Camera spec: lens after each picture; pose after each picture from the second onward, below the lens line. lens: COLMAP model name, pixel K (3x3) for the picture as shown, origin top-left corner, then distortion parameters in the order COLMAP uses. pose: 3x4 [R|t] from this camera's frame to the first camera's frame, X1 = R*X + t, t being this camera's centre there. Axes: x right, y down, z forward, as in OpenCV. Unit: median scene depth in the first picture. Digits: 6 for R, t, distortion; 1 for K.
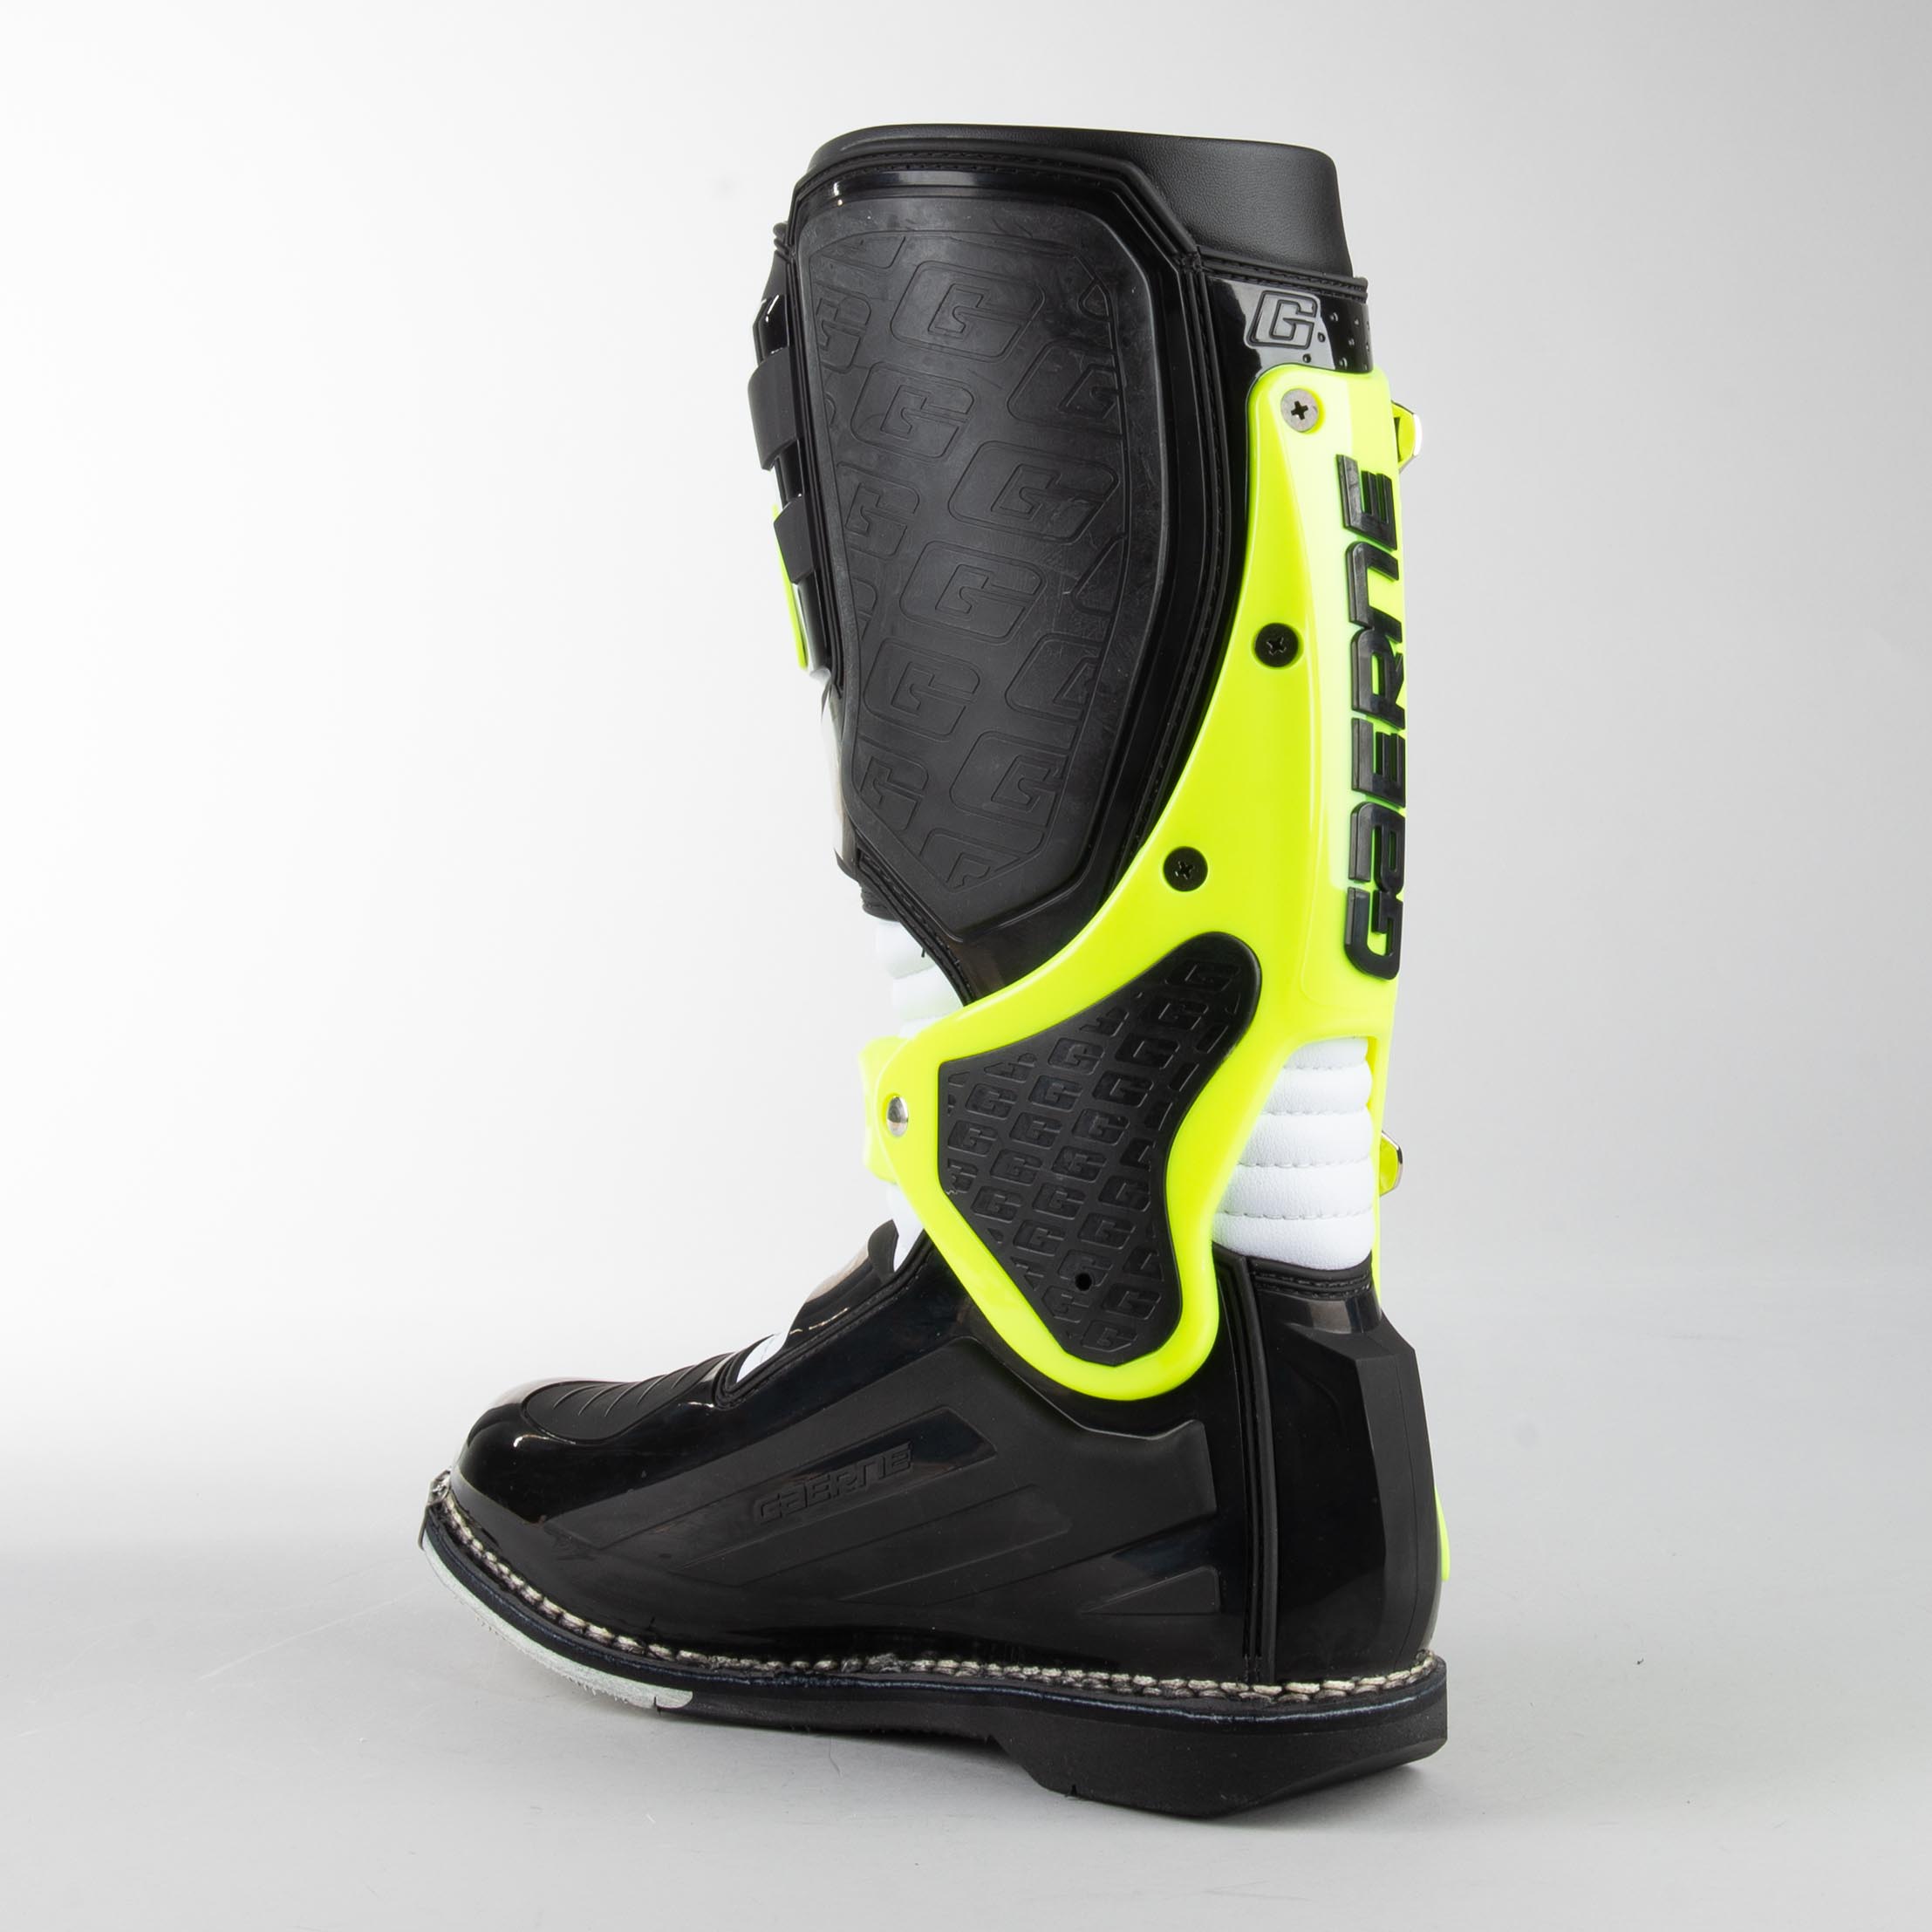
lens RADIAL K [[4875.7, 0, 966.0], [0, 4875.7, 966.0], [0, 0, 1]] dist [0.053403, 0.292603]
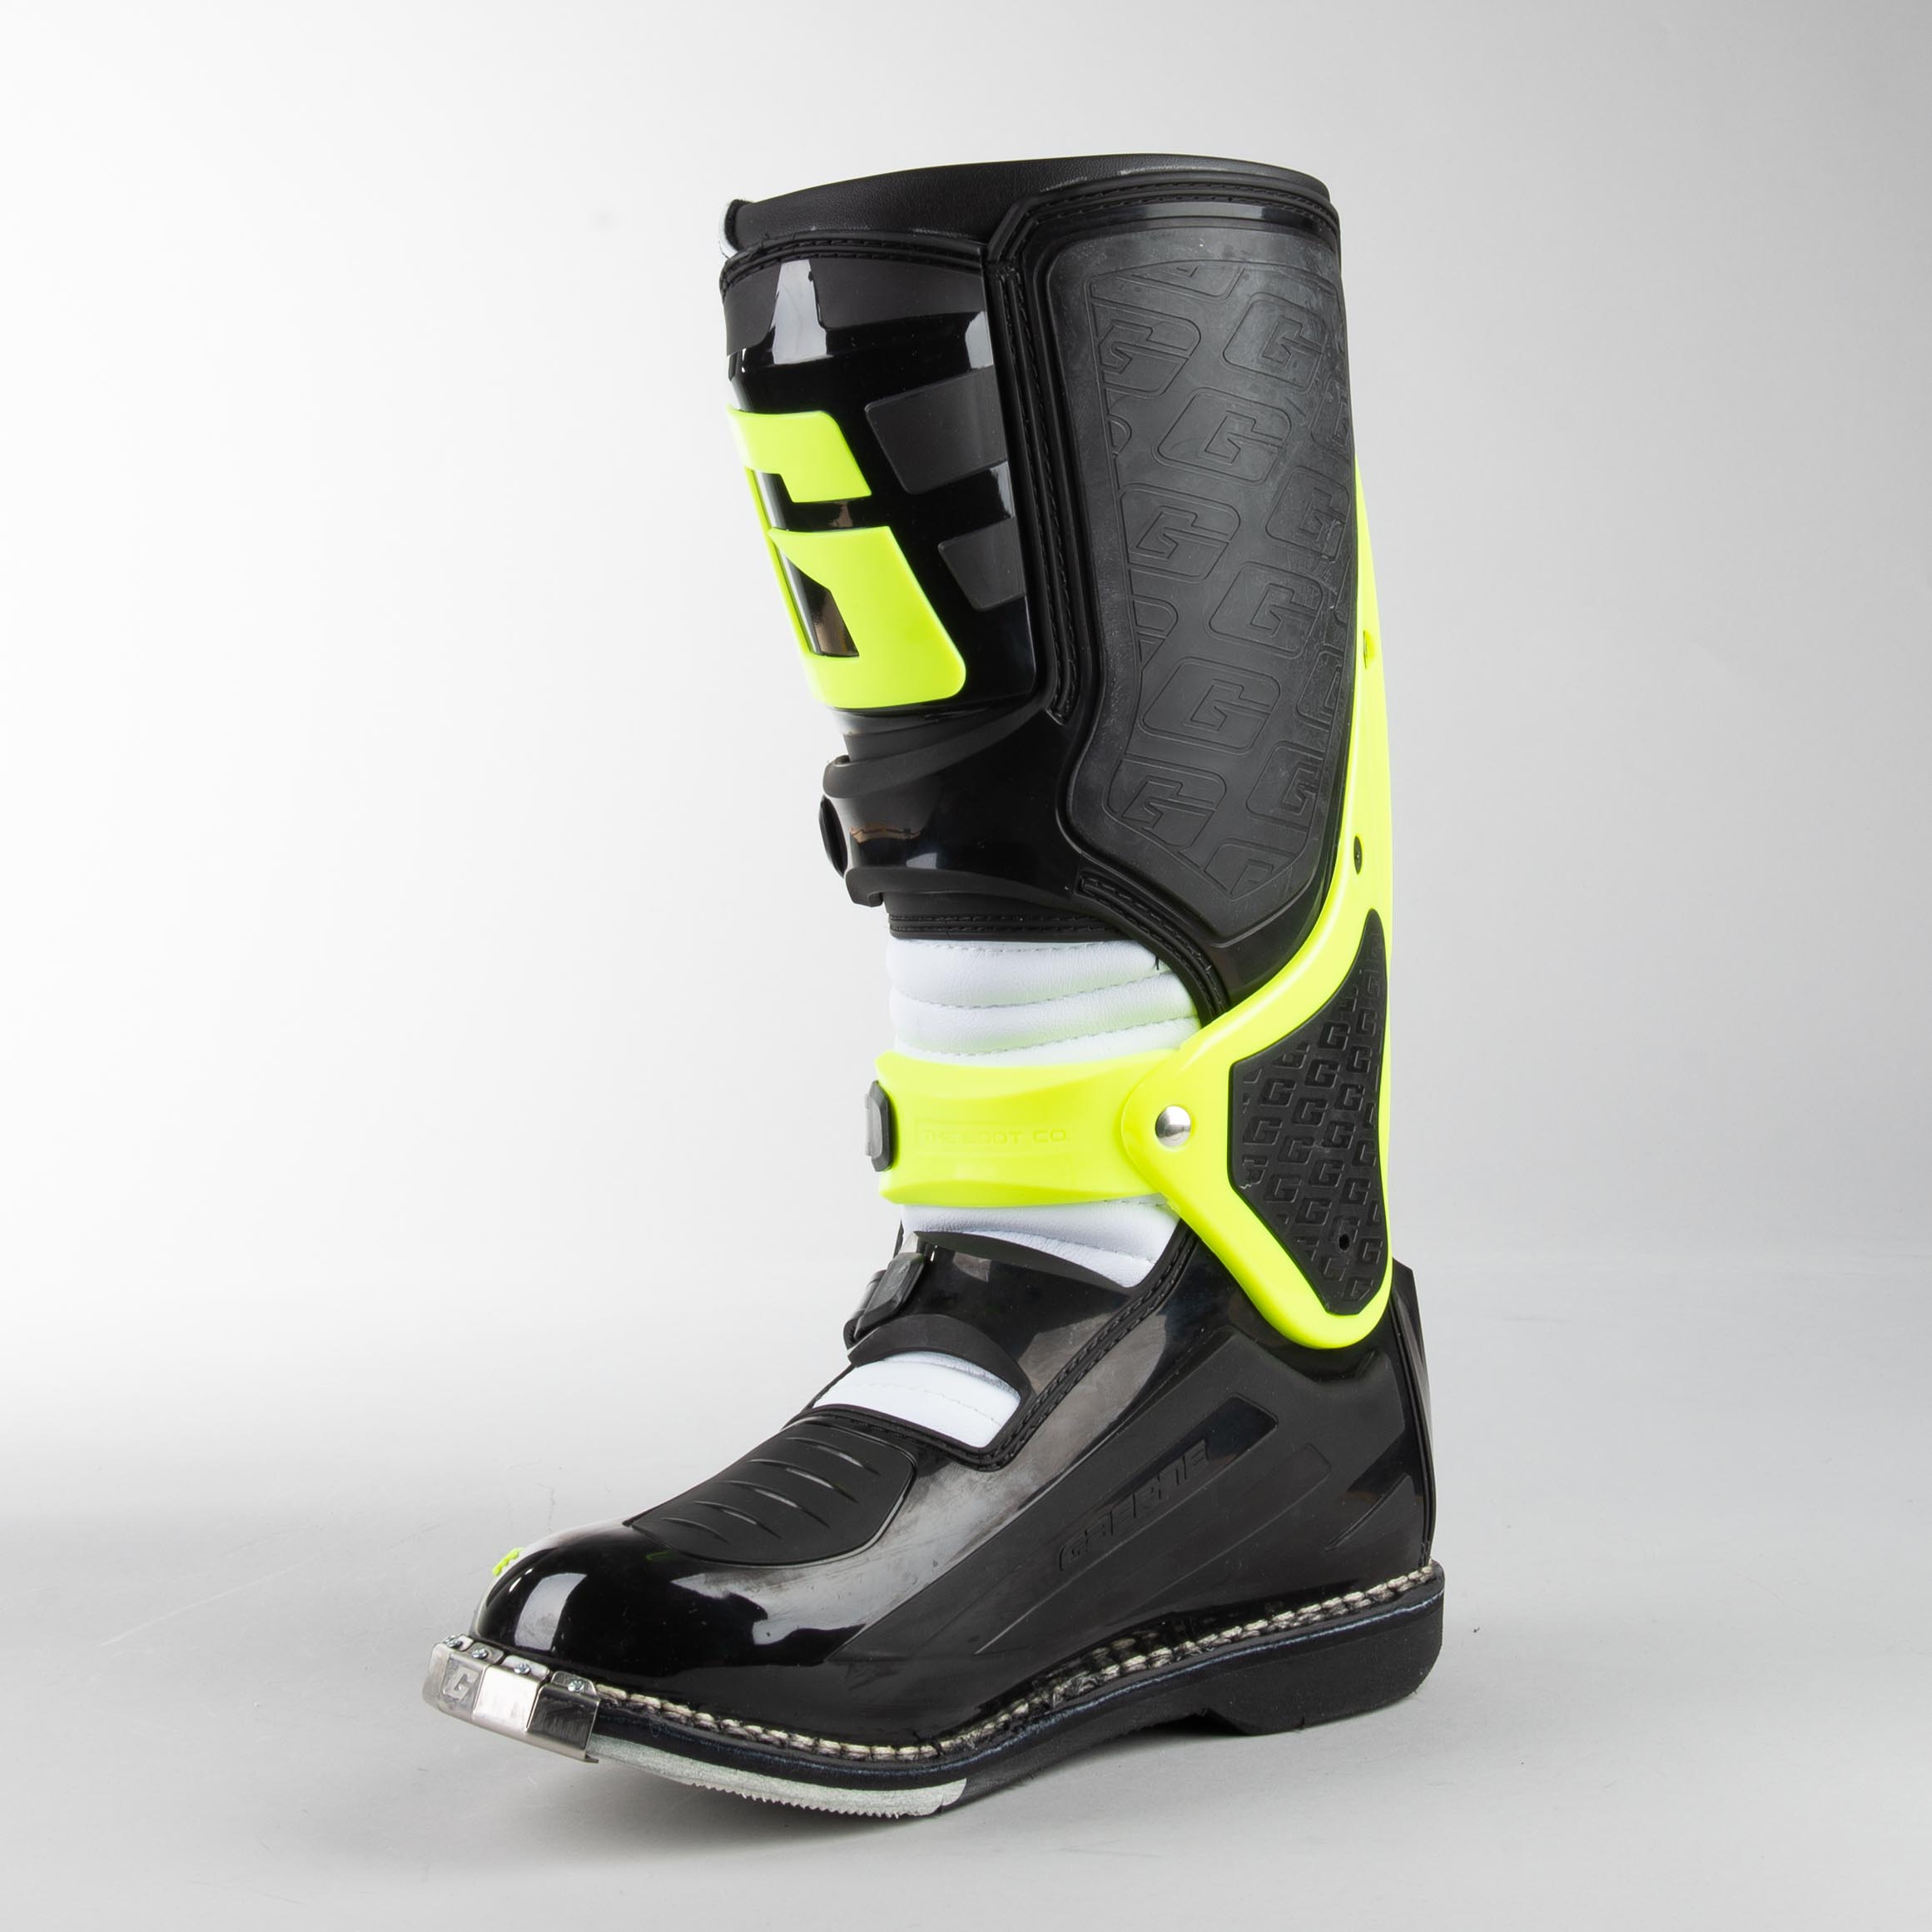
lens RADIAL K [[4875.7, 0, 966.0], [0, 4875.7, 966.0], [0, 0, 1]] dist [0.053403, 0.292603]
pose [[0.190358, -0.096910, 0.976920, -1.026172], [0.090926, 0.992579, 0.080746, -0.089778], [-0.977495, 0.073457, 0.197757, 0.848606]]
